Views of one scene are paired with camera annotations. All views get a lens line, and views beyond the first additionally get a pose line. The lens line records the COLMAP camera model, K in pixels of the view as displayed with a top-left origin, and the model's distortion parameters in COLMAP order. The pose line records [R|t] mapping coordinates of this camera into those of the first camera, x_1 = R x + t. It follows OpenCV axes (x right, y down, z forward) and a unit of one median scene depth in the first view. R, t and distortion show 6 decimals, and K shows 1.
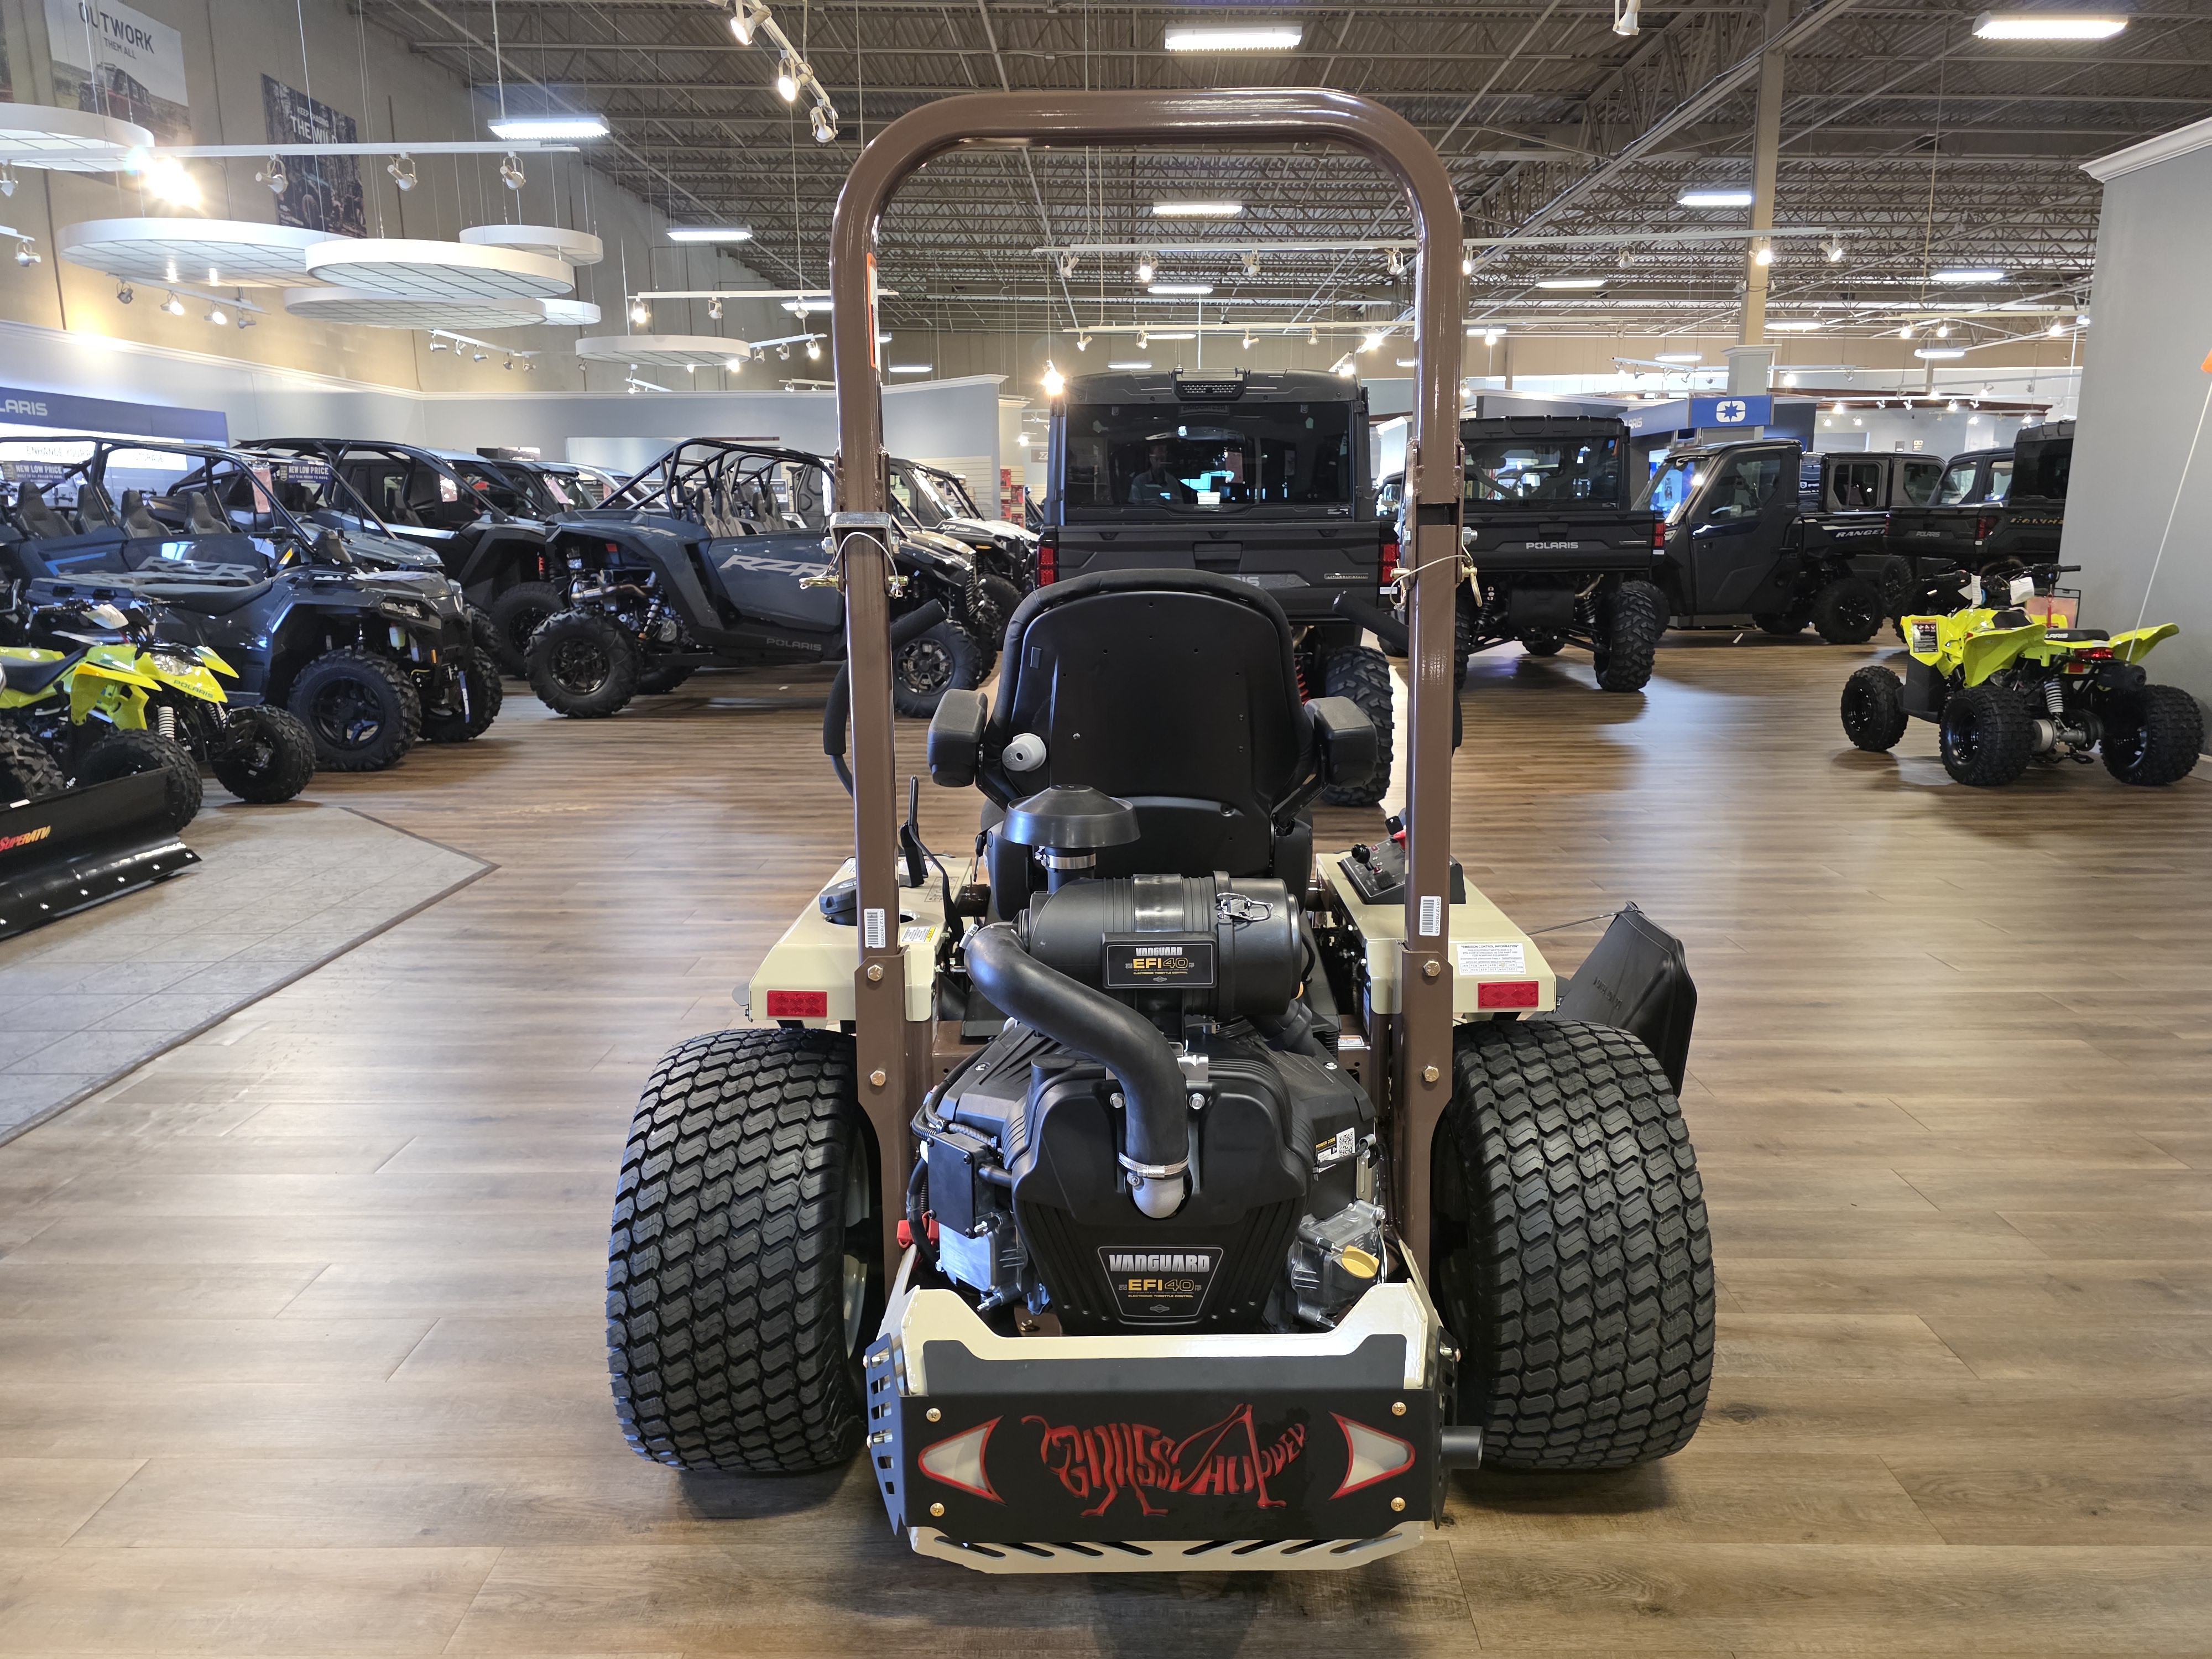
lens RADIAL K [[1485.1, 0, 1116.4], [0, 1485.1, 820.5], [0, 0, 1]] dist [0.051541, -0.050194]
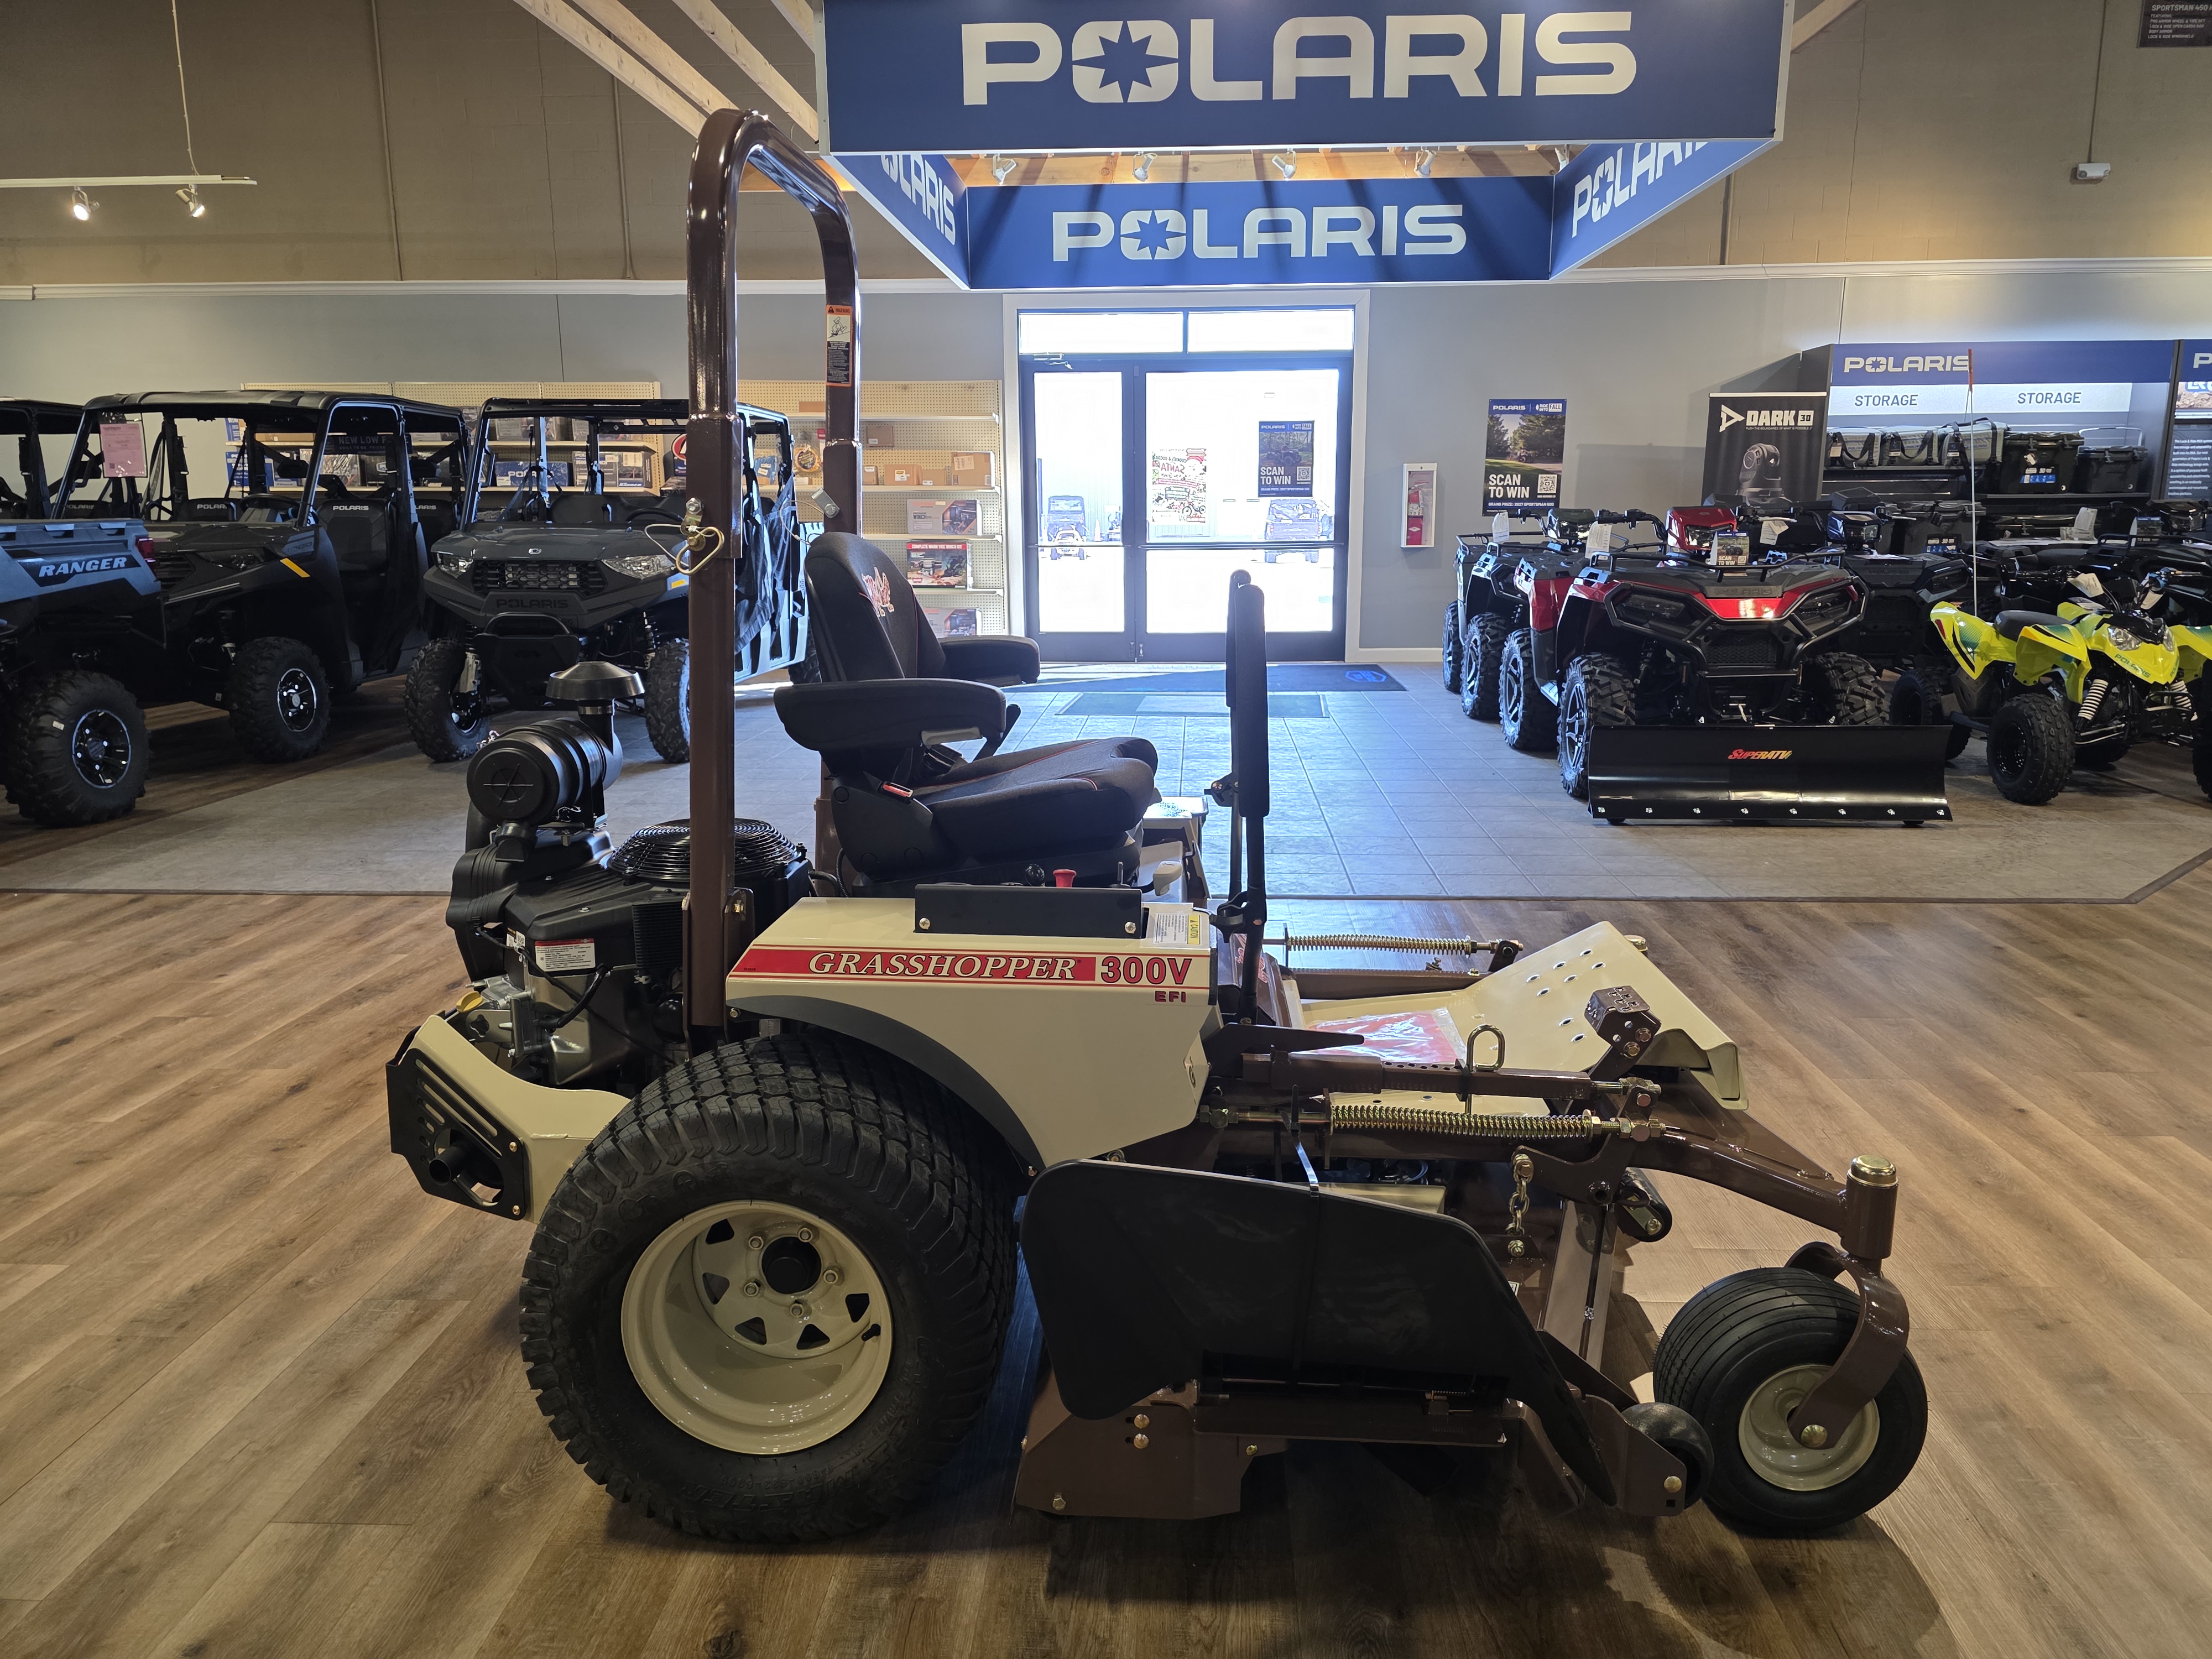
lens RADIAL K [[1485.1, 0, 1125.5], [0, 1485.1, 826.2], [0, 0, 1]] dist [0.051541, -0.050194]
pose [[-0.045091, 0.213832, -0.975829, 0.354537], [-0.191226, 0.956912, 0.218523, -0.072084], [0.980510, 0.196457, -0.002258, 0.371615]]
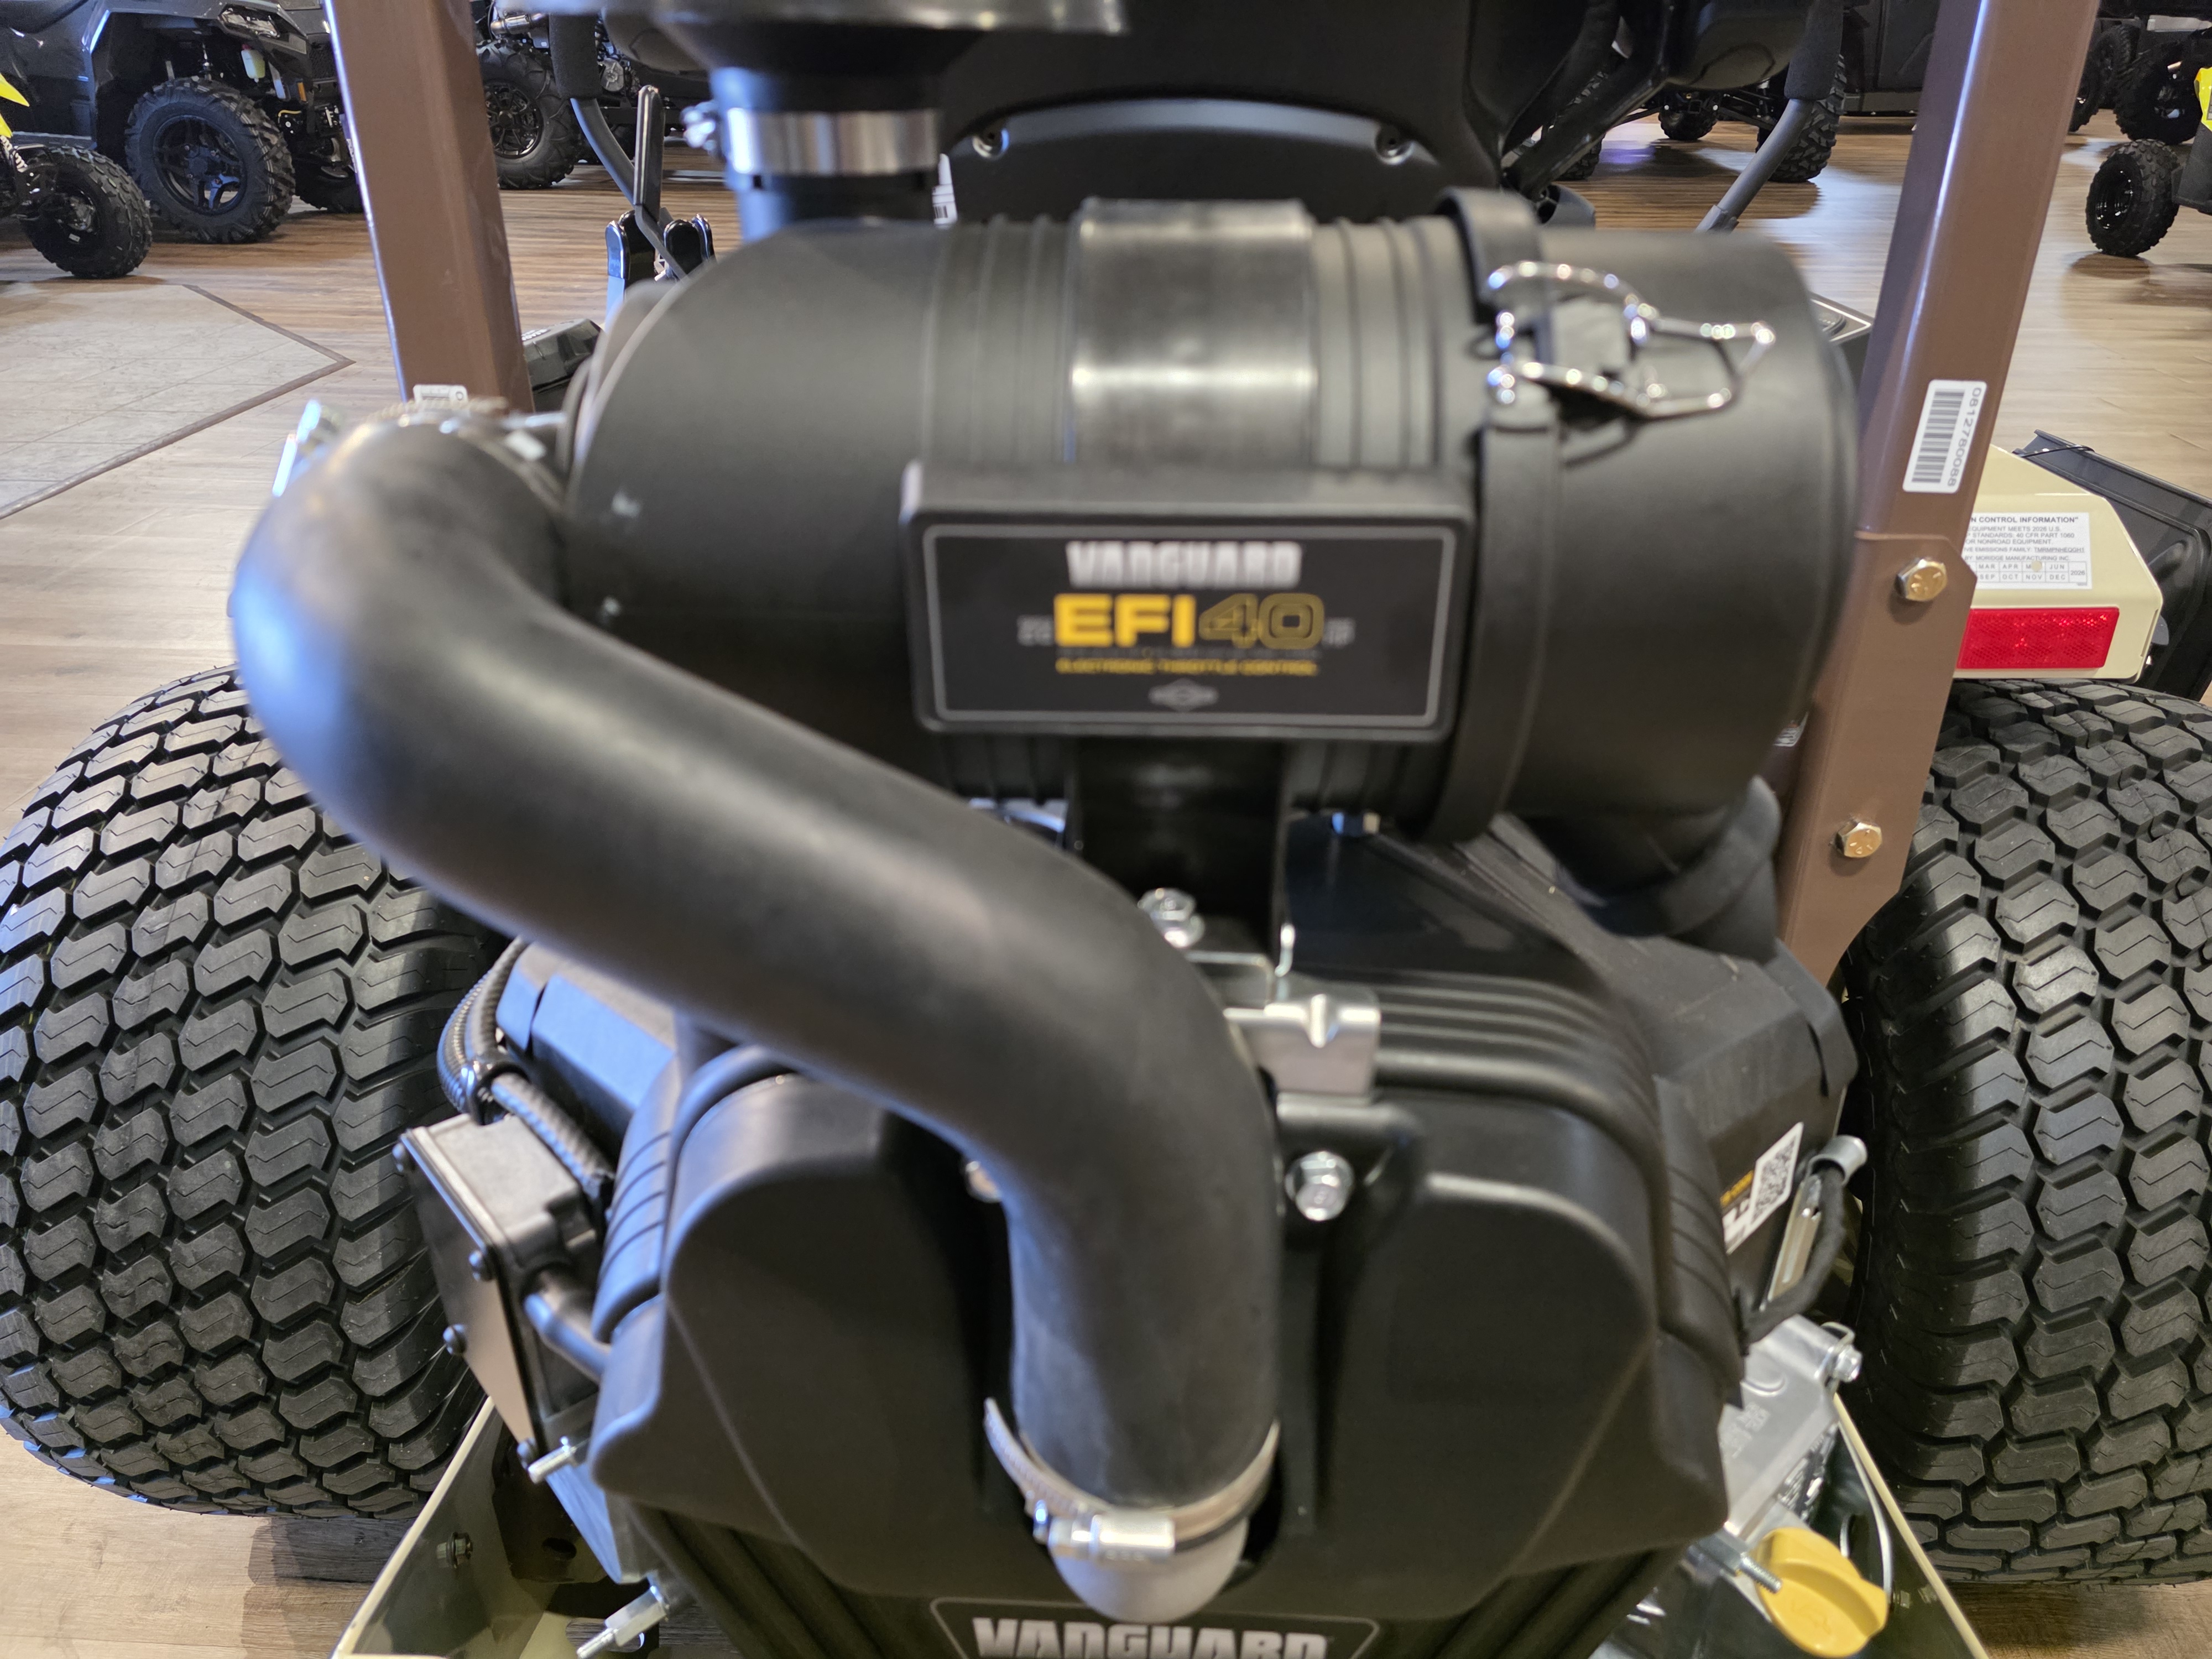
lens RADIAL K [[1485.1, 0, 1094.7], [0, 1485.1, 786.3], [0, 0, 1]] dist [0.051541, -0.050194]
pose [[0.998744, 0.031218, -0.039177, 0.005743], [-0.019013, 0.959778, 0.280115, 0.013738], [0.046346, -0.279018, 0.959167, 0.180018]]
